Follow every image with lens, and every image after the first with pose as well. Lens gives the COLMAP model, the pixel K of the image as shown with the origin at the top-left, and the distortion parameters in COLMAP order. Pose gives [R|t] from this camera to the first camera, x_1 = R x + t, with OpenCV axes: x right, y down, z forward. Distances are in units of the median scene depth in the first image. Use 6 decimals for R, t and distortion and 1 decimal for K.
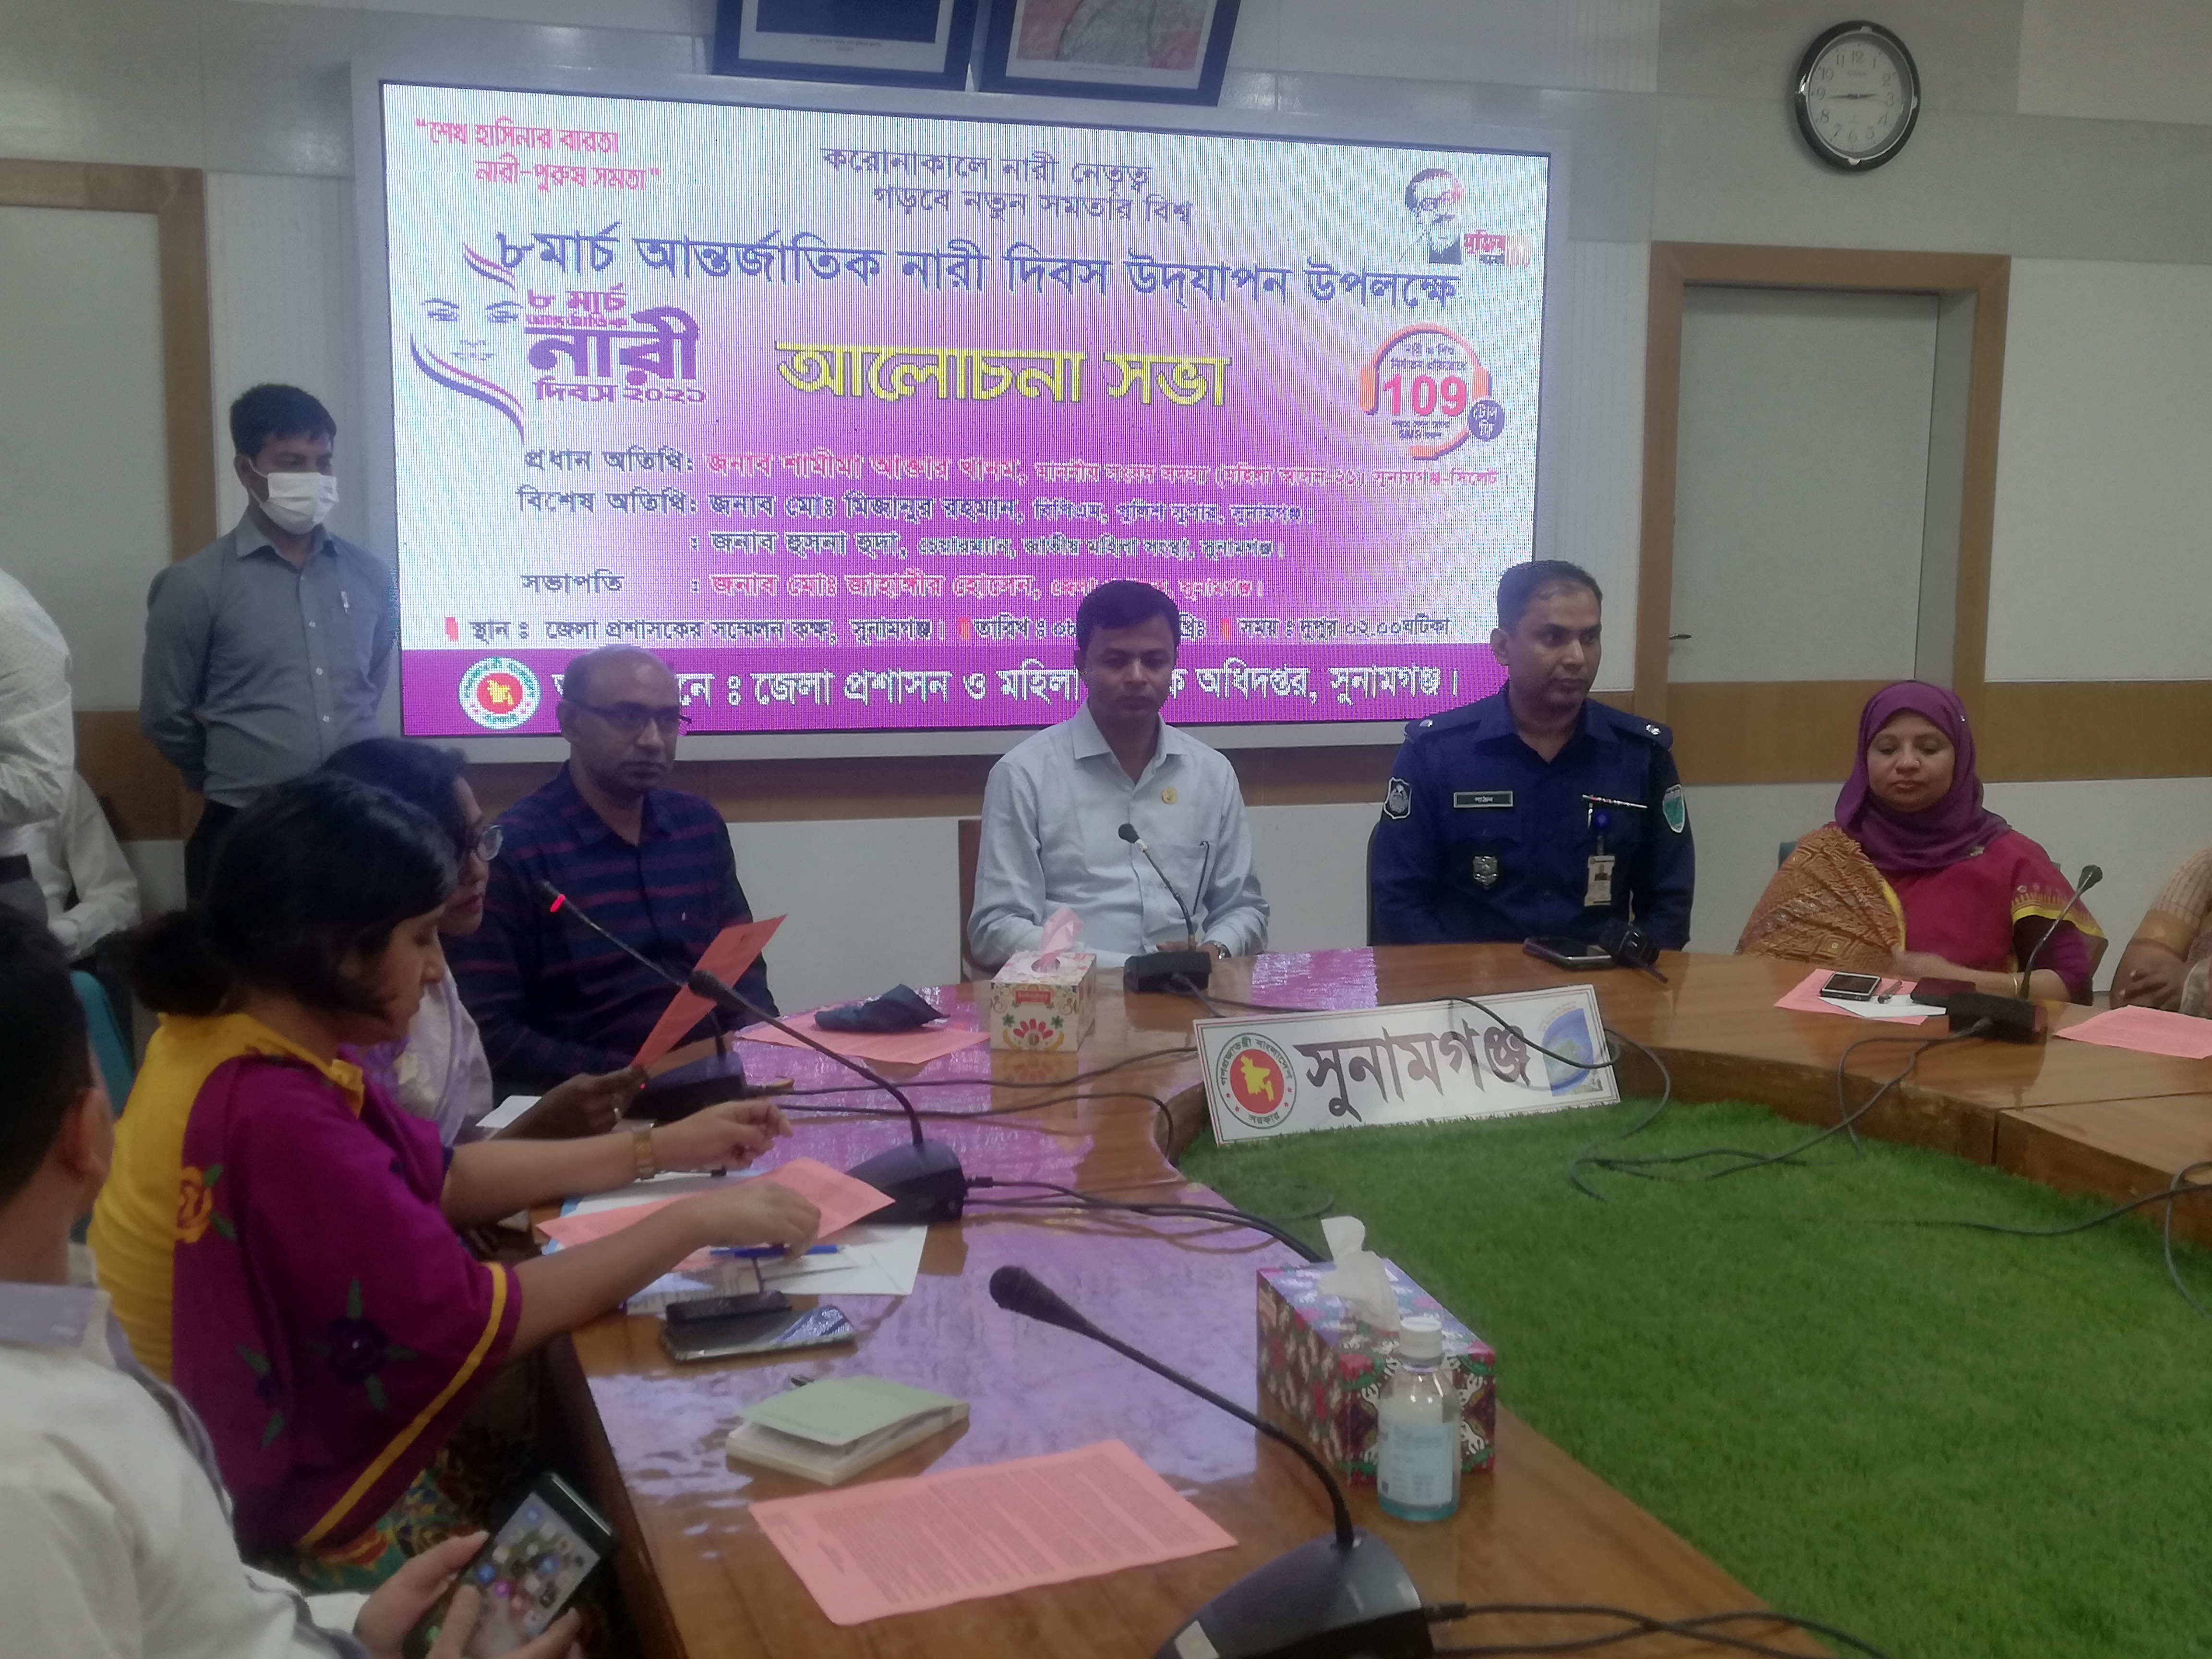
lens RADIAL K [[2436.0, 0, 1137.7], [0, 2436.0, 867.1], [0, 0, 1]] dist [0.028231, 0.000000]
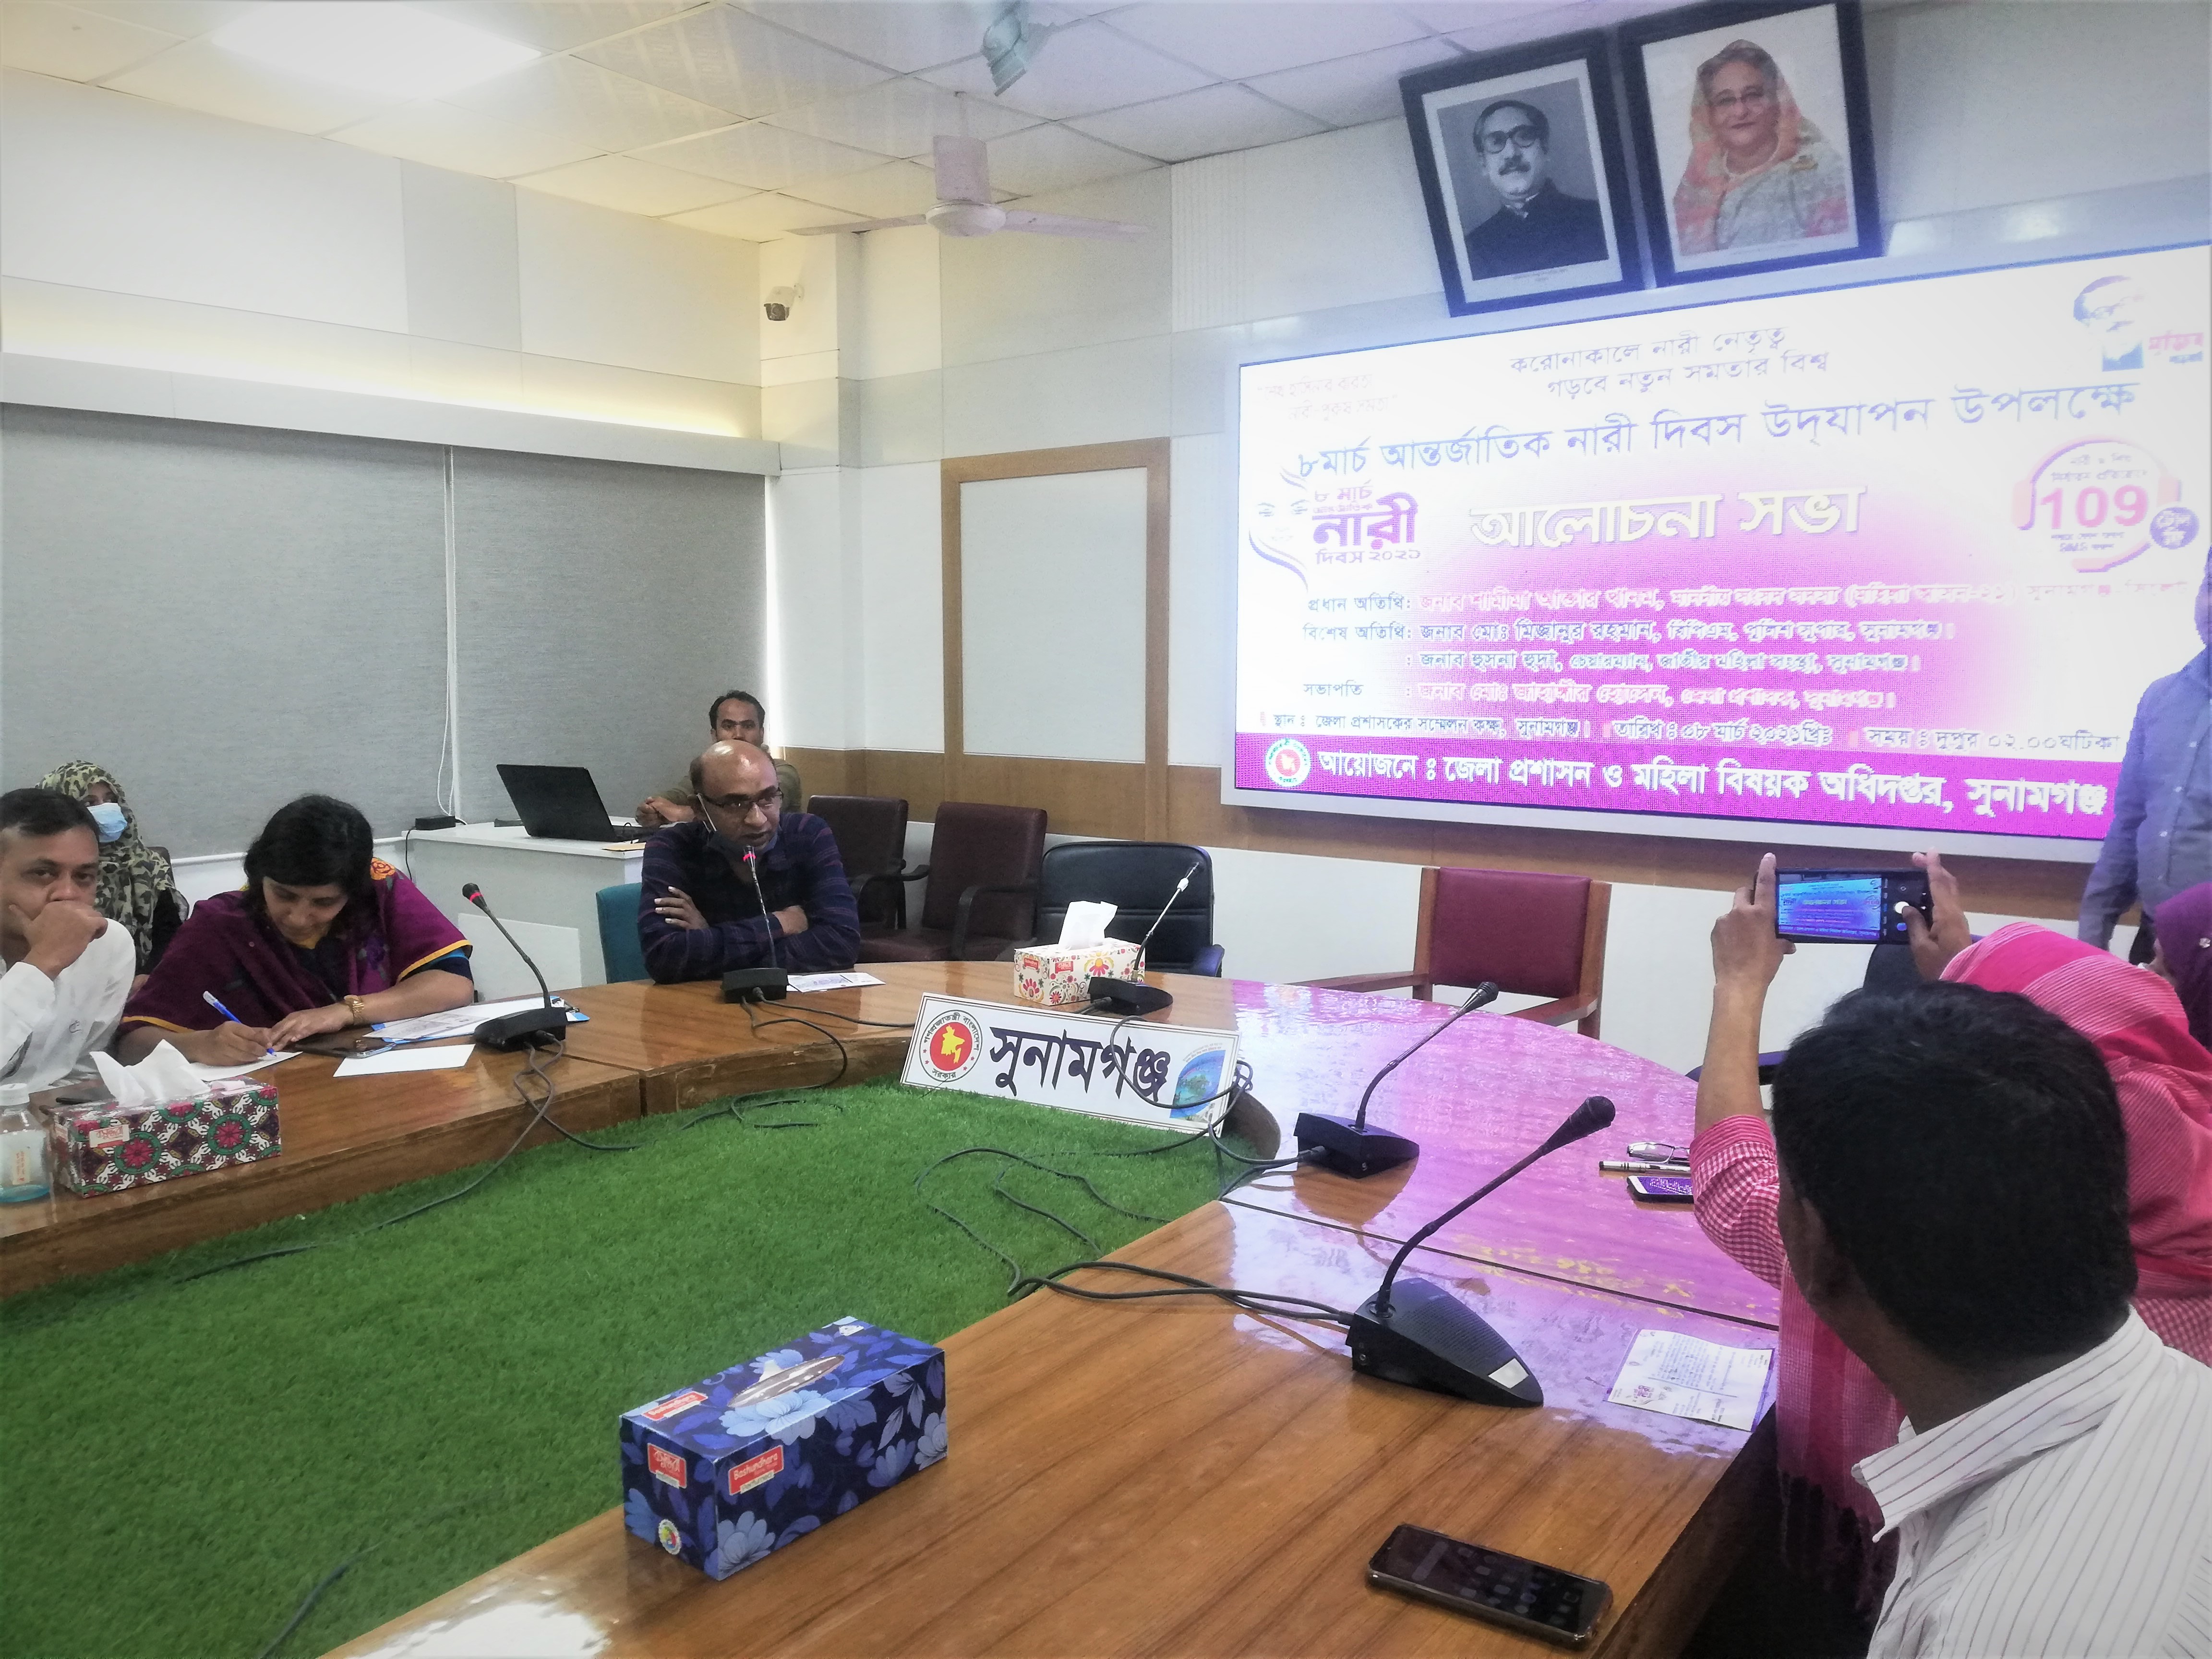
lens RADIAL K [[1662.5, 0, 1100.2], [0, 1662.5, 843.8], [0, 0, 1]] dist [0.057813, -0.077818]
pose [[0.565697, 0.081353, -0.820591, 0.484089], [-0.113686, 0.993313, 0.020104, -0.028410], [0.816739, 0.081917, 0.571163, 0.317554]]
